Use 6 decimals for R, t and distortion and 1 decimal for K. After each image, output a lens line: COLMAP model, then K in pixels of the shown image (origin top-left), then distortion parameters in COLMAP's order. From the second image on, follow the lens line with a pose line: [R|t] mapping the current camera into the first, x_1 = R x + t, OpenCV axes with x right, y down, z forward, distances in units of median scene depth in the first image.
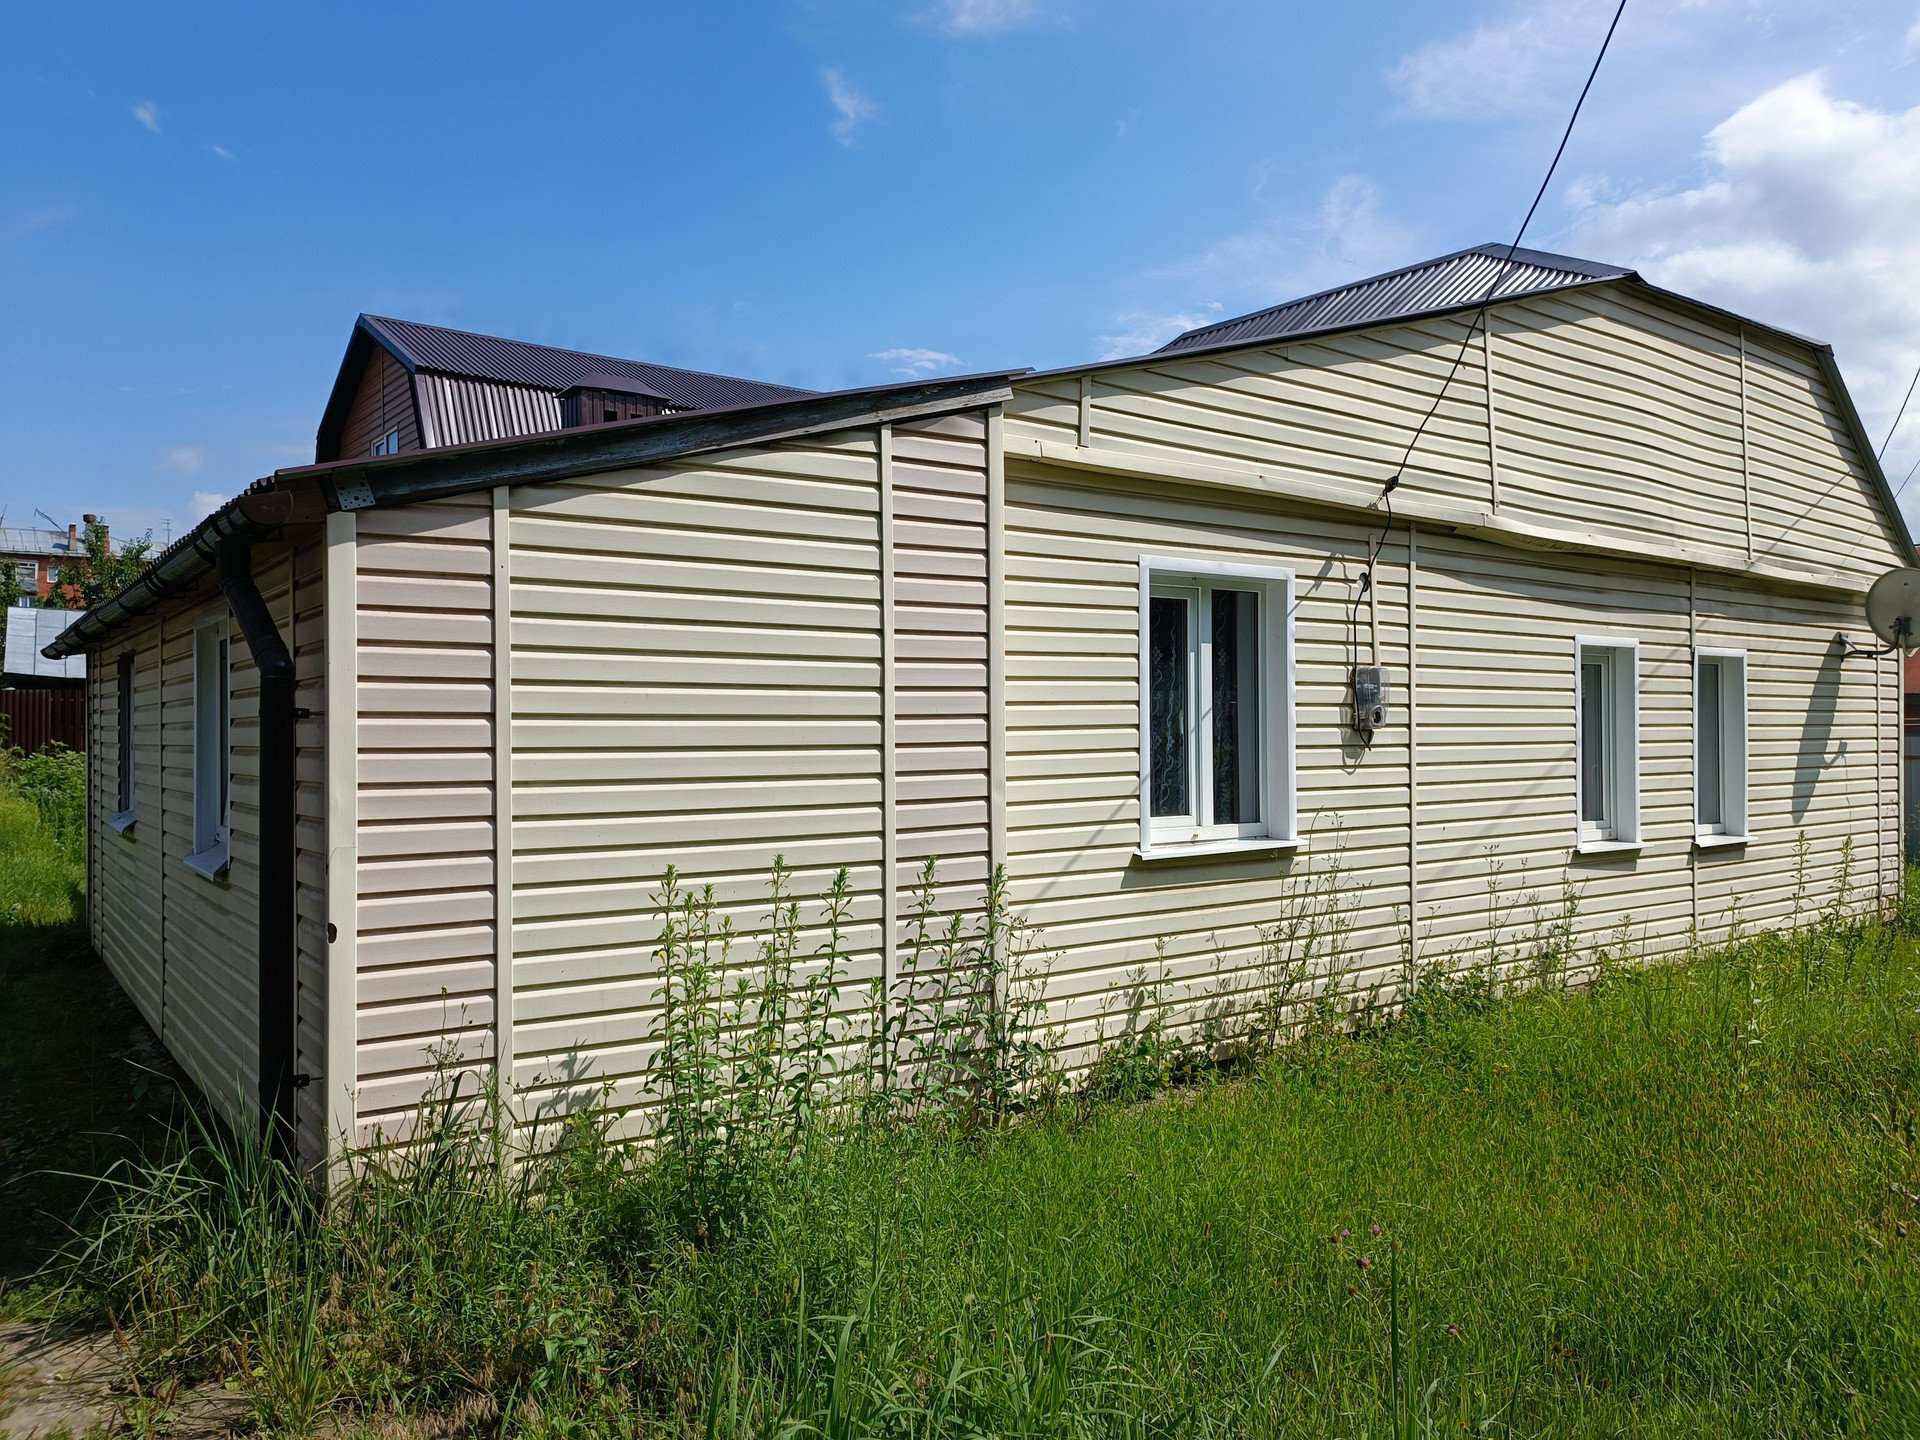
lens RADIAL K [[1390.8, 0, 960.9], [0, 1390.8, 721.5], [0, 0, 1]] dist [0.048144, 0.000259]
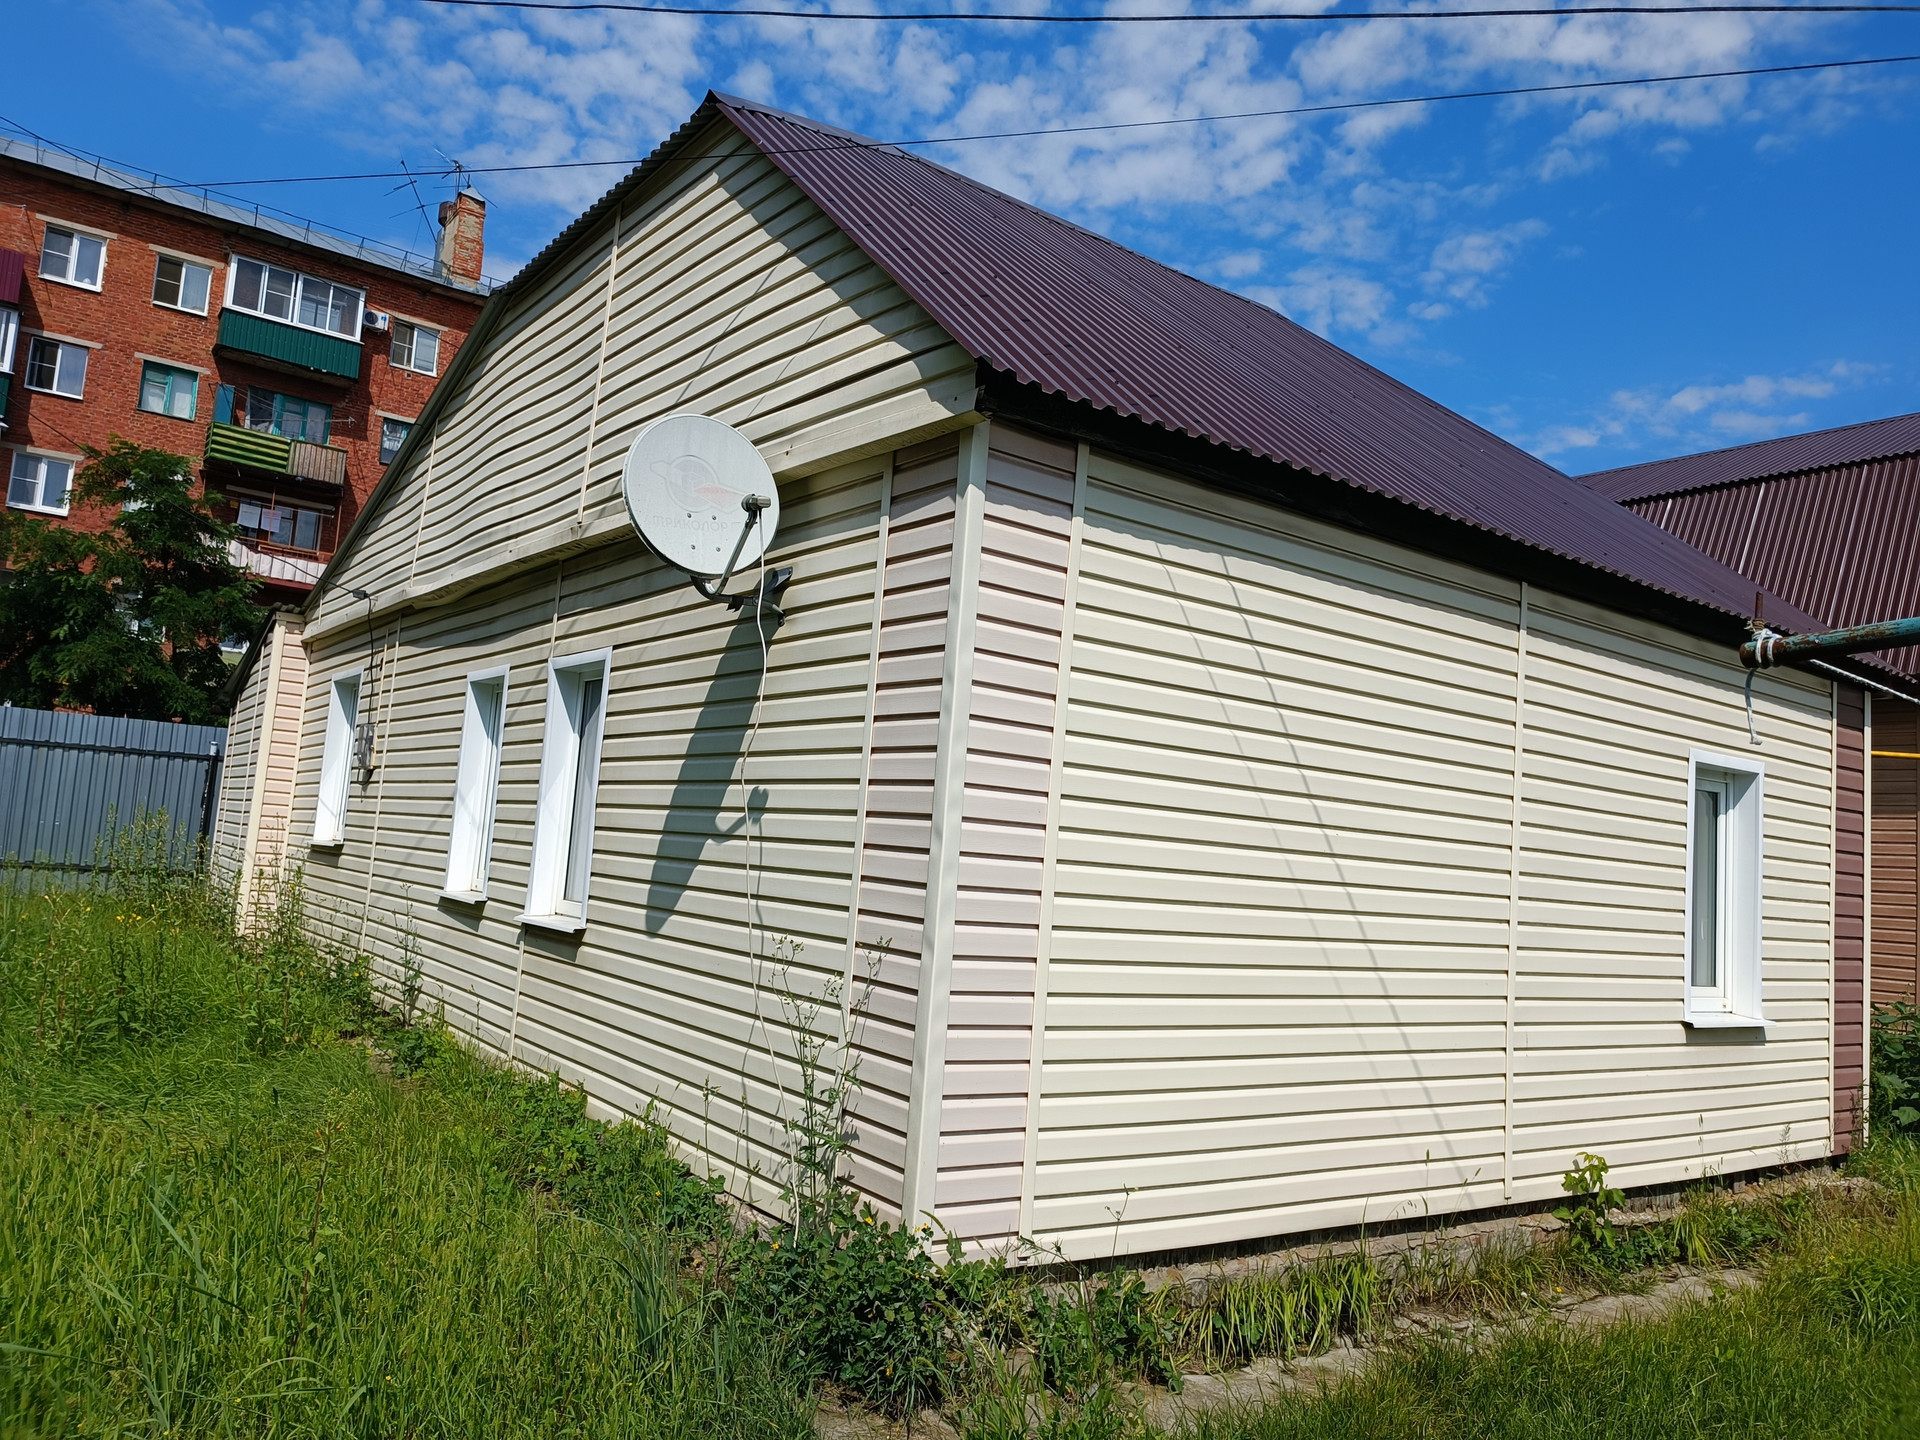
lens RADIAL K [[1390.8, 0, 959.6], [0, 1390.8, 719.1], [0, 0, 1]] dist [0.048144, 0.000259]
pose [[-0.031594, -0.091453, -0.995308, 1.115678], [-0.059892, 0.994189, -0.089449, 0.029814], [0.997705, 0.056785, -0.036888, 1.101759]]
